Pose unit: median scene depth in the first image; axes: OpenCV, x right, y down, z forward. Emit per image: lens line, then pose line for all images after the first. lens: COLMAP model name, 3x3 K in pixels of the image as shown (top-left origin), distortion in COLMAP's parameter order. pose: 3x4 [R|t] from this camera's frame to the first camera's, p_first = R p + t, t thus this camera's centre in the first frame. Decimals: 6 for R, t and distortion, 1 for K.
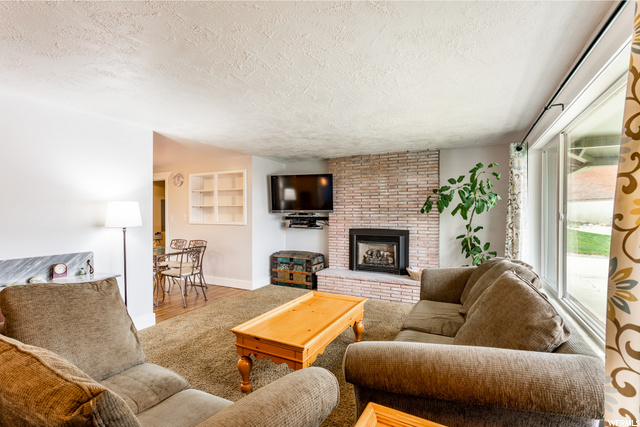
lens RADIAL K [[302.7, 0, 320.0], [0, 302.7, 213.5], [0, 0, 1]] dist [0.002317, 0.000999]
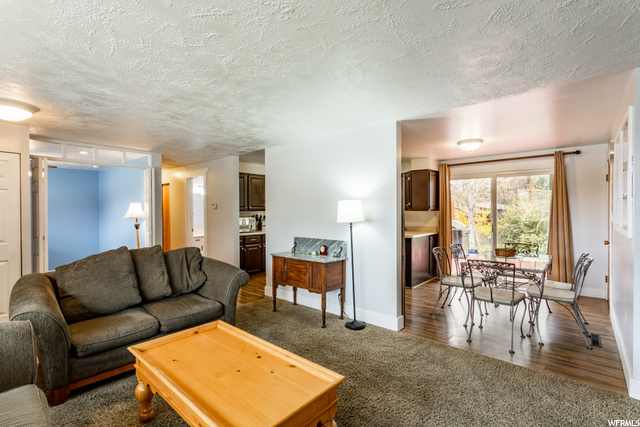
lens RADIAL K [[302.7, 0, 320.0], [0, 302.7, 213.5], [0, 0, 1]] dist [0.002317, 0.000999]
pose [[-0.244710, 0.008405, -0.969560, 0.513421], [0.001402, 0.999964, 0.008315, 0.001076], [0.969595, 0.000676, -0.244713, 1.263129]]
